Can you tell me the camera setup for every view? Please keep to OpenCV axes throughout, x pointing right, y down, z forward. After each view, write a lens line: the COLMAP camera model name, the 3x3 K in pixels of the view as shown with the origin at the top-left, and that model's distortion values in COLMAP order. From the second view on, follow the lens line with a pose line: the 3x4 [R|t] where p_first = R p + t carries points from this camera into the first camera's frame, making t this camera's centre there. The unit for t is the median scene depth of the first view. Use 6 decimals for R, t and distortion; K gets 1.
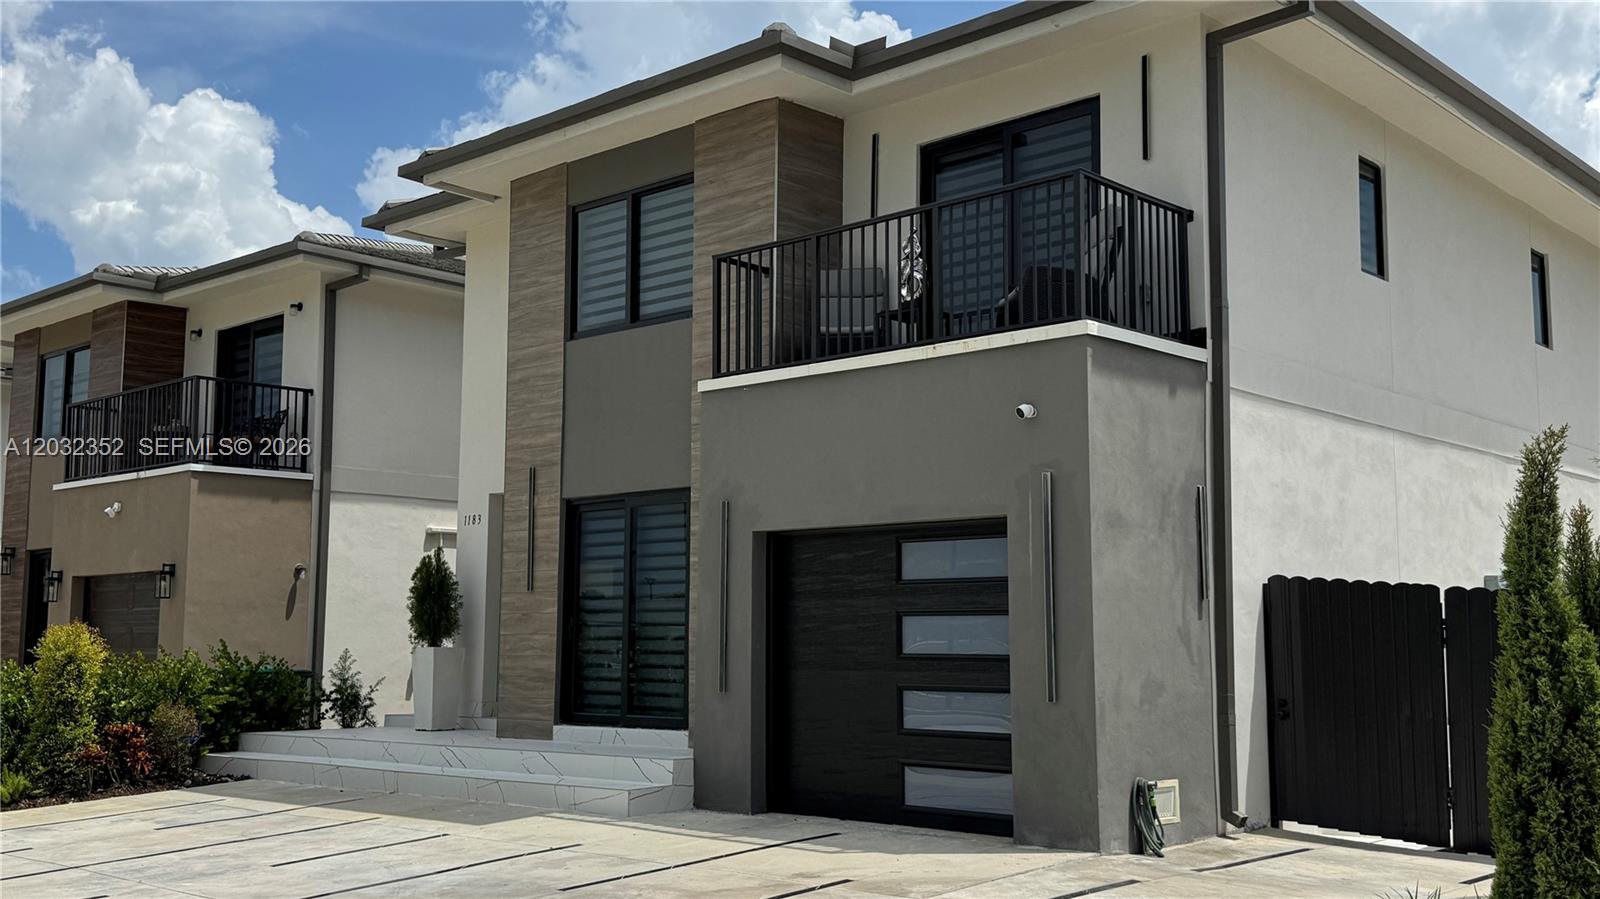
lens RADIAL K [[1591.6, 0, 800.5], [0, 1591.6, 452.7], [0, 0, 1]] dist [0.106809, 0.000000]
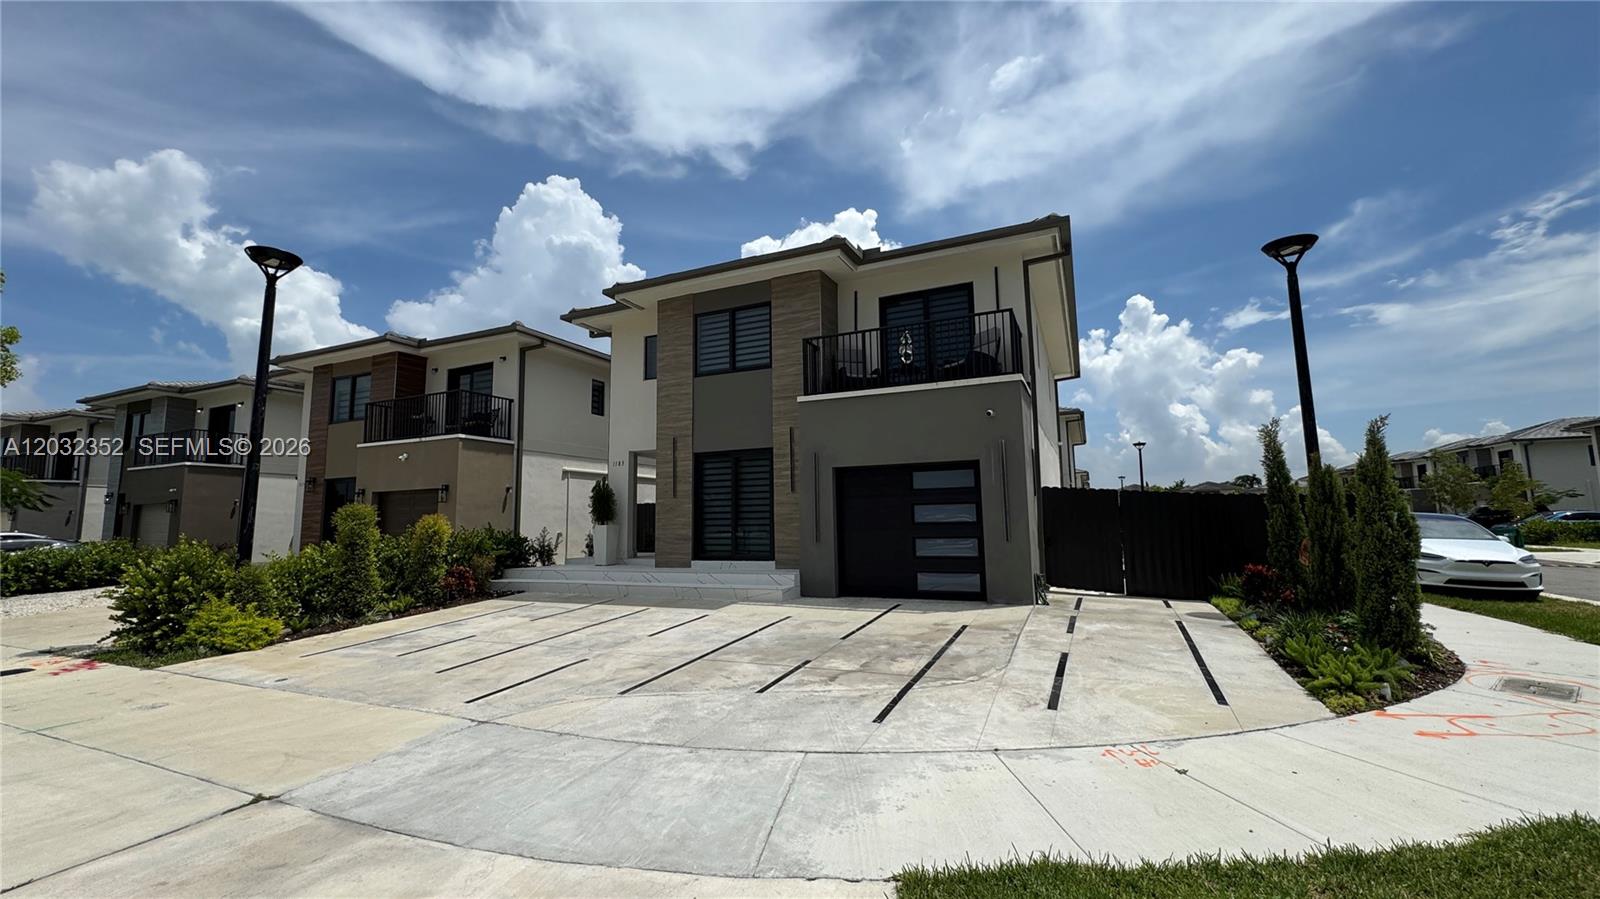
lens RADIAL K [[634.3, 0, 805.6], [0, 634.3, 446.2], [0, 0, 1]] dist [-0.000354, 0.000262]
pose [[0.946443, 0.019059, 0.322308, -0.277224], [-0.018727, 0.999816, -0.004132, 0.020903], [-0.322327, -0.002125, 0.946626, 0.165043]]
